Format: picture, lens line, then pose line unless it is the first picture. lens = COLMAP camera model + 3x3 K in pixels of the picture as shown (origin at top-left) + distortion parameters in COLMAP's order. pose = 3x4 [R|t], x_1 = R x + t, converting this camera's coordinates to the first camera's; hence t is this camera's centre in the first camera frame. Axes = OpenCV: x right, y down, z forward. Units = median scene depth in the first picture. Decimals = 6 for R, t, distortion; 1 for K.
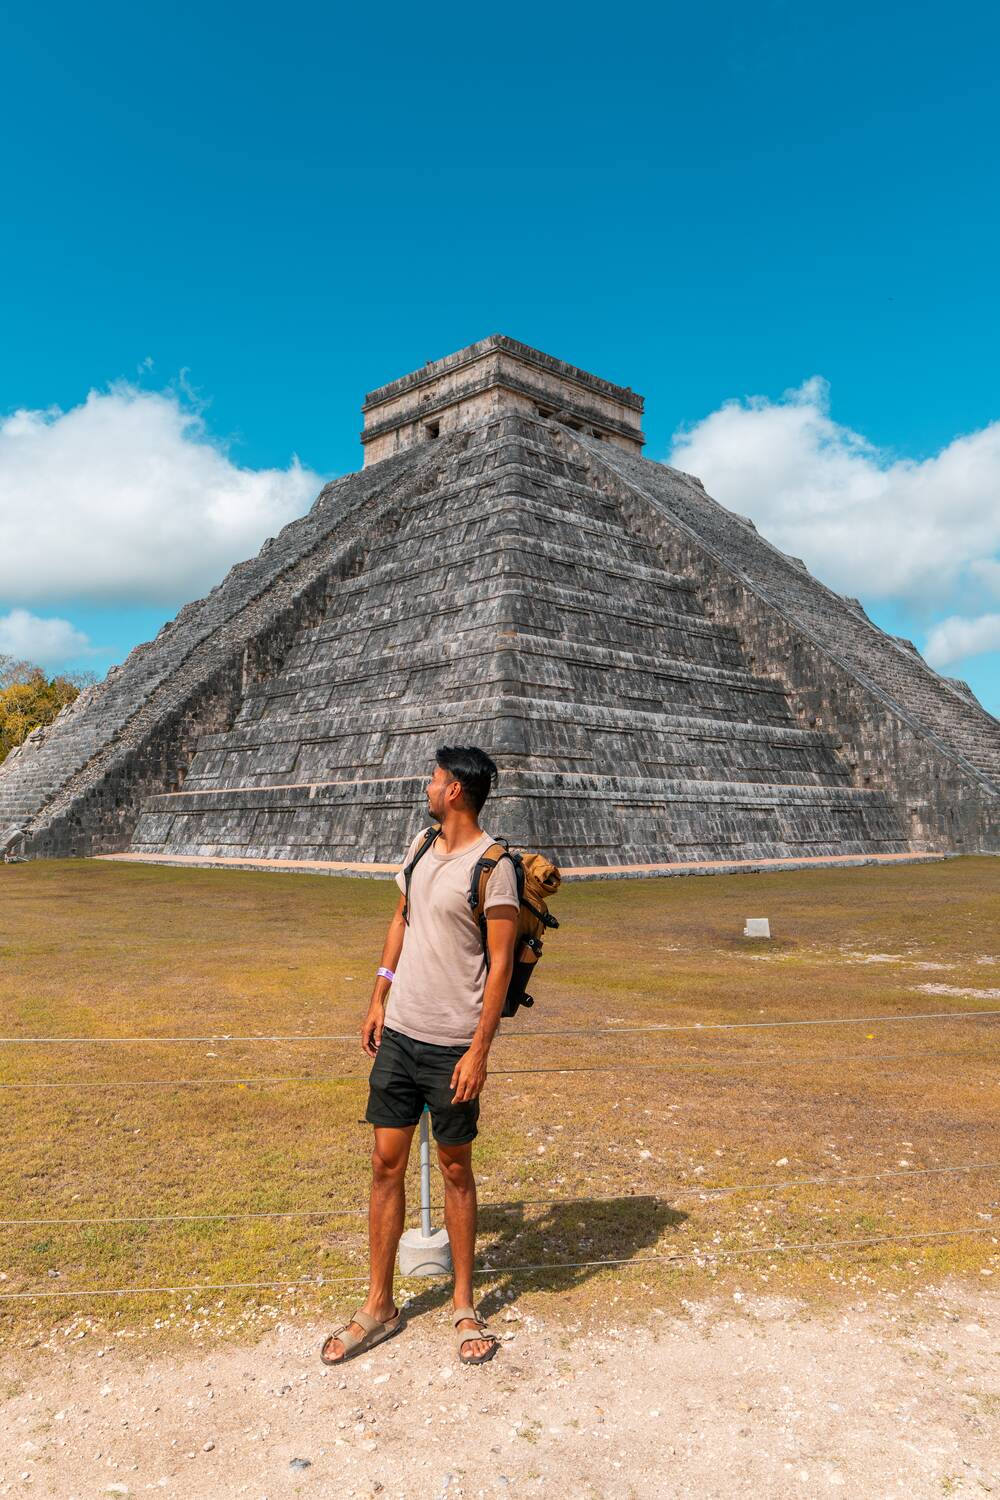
lens RADIAL K [[1138.3, 0, 492.0], [0, 1138.3, 517.1], [0, 0, 1]] dist [-0.002674, -0.000421]
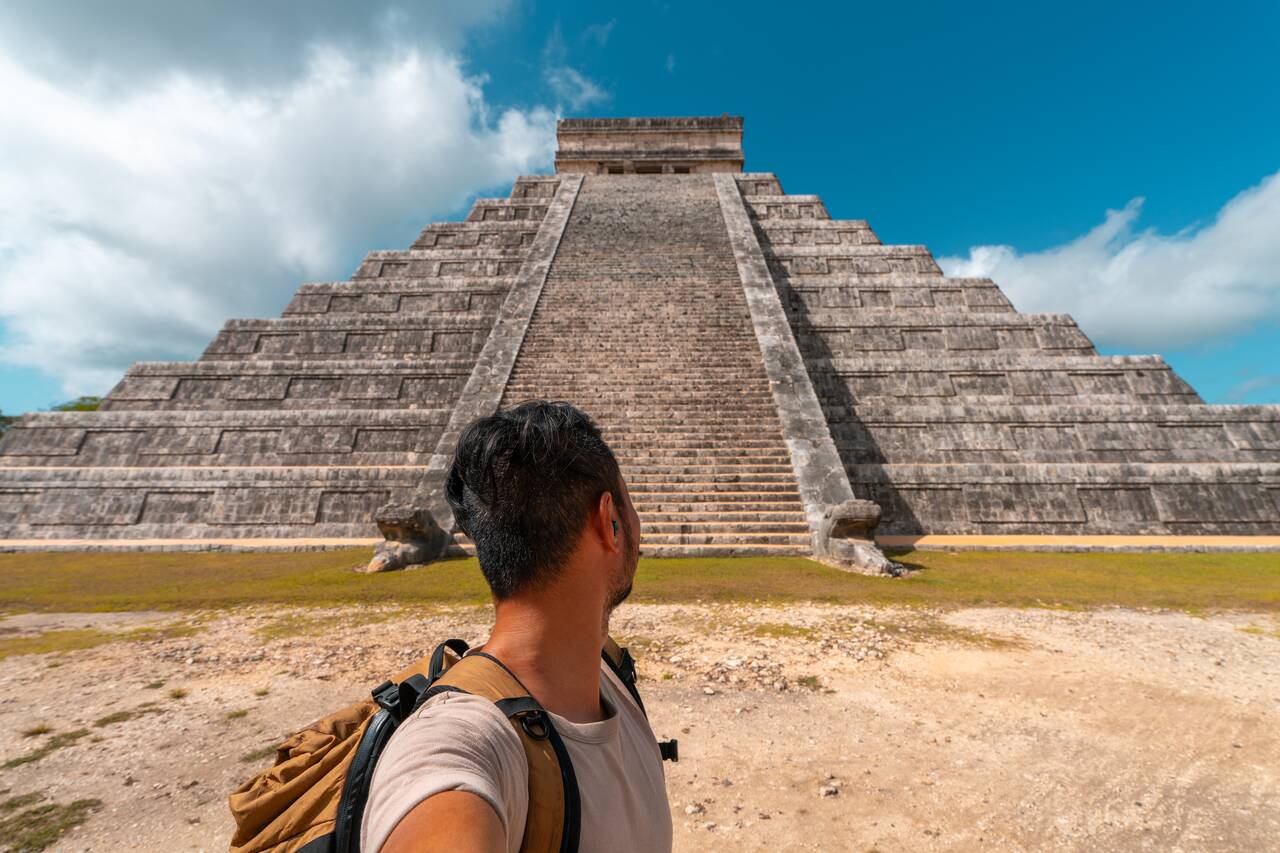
lens RADIAL K [[586.7, 0, 609.2], [0, 586.7, 459.0], [0, 0, 1]] dist [-0.005176, 0.001800]
pose [[0.676840, -0.042053, -0.734928, 0.715854], [0.196589, 0.972433, 0.125408, 0.189449], [0.709394, -0.229360, 0.666449, 0.742514]]
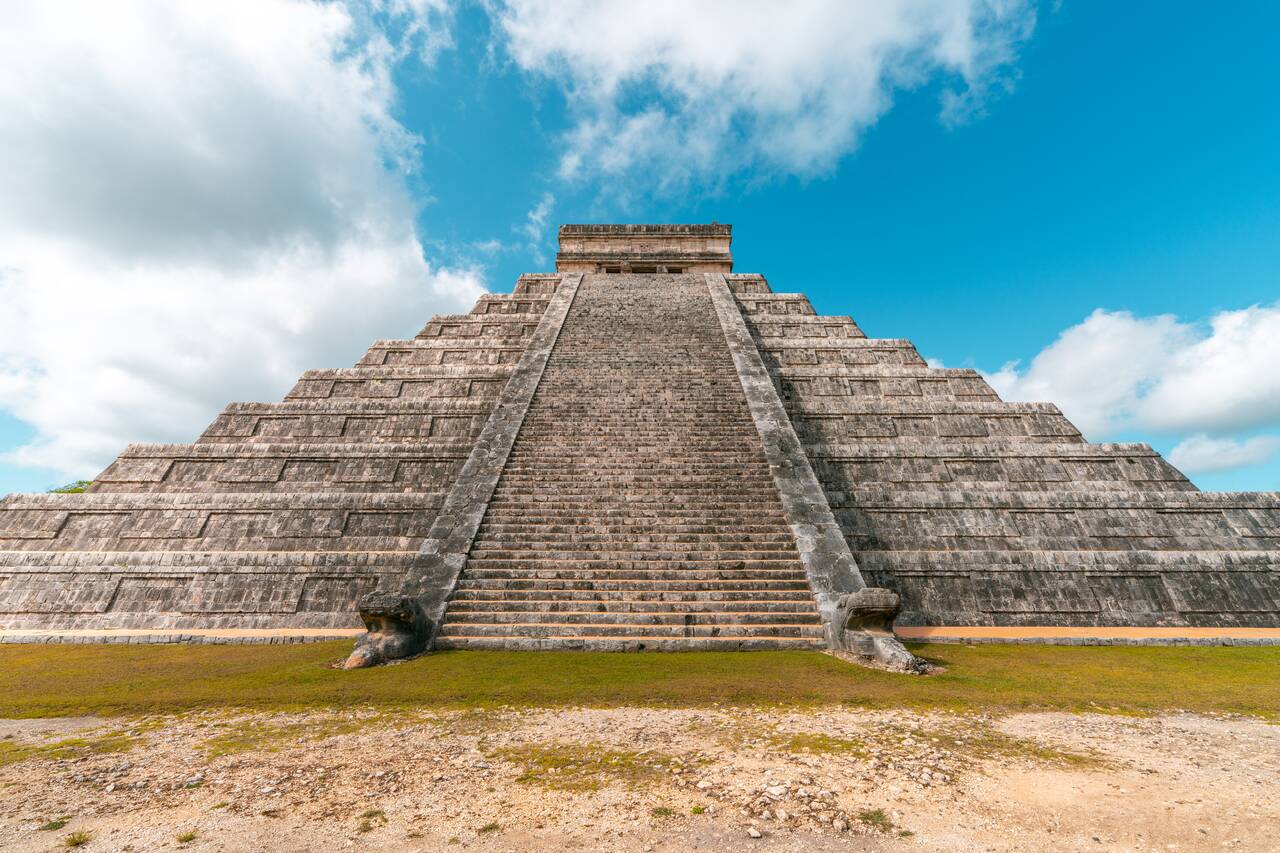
lens RADIAL K [[586.7, 0, 612.9], [0, 586.7, 439.2], [0, 0, 1]] dist [-0.005176, 0.001800]
pose [[0.686839, -0.168175, -0.707085, 0.711953], [0.191585, 0.980347, -0.047068, 0.190115], [0.701104, -0.103139, 0.705560, 0.744387]]
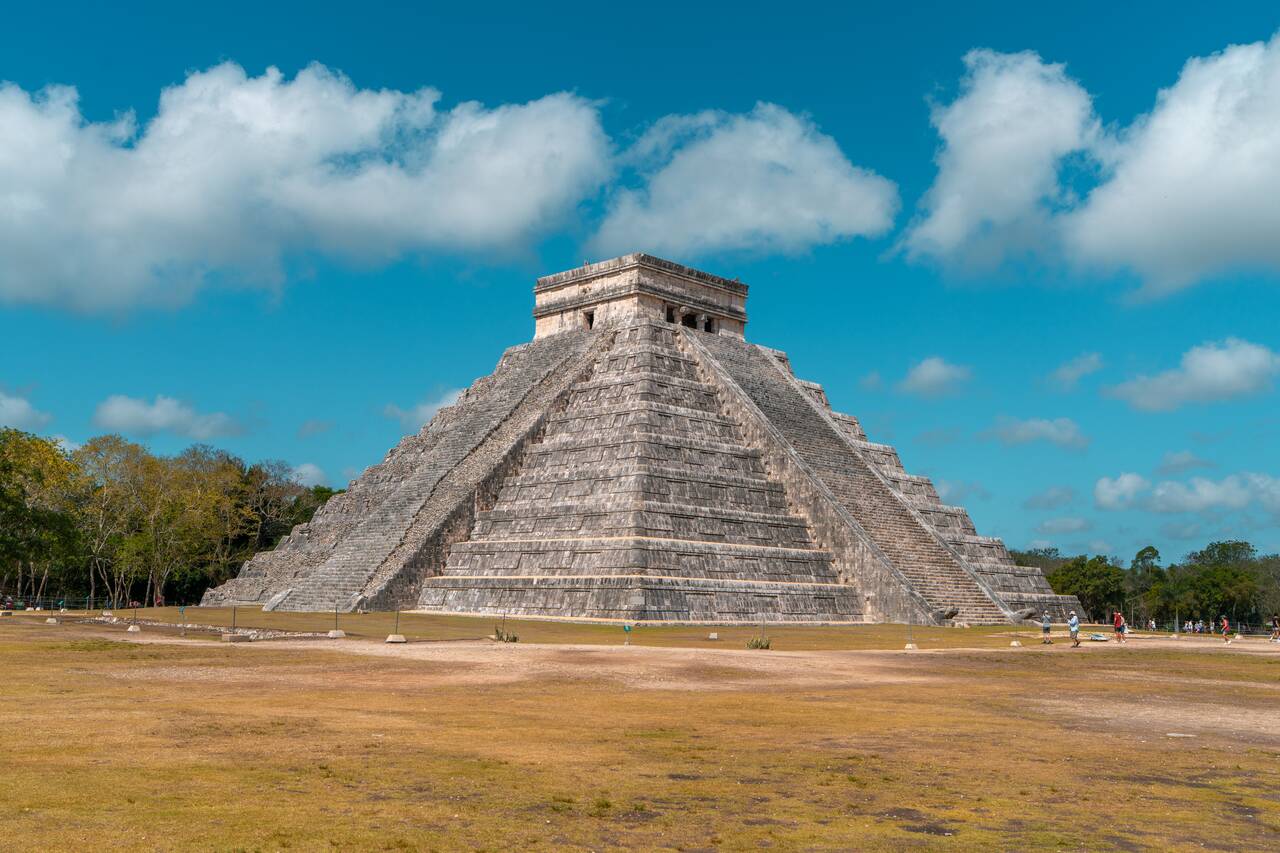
lens RADIAL K [[1443.2, 0, 638.4], [0, 1443.2, 426.4], [0, 0, 1]] dist [-0.001157, 0.000000]
pose [[0.999524, 0.027997, 0.012935, -0.016820], [-0.029591, 0.988785, 0.146387, -0.297686], [-0.008691, -0.146700, 0.989143, -1.079812]]
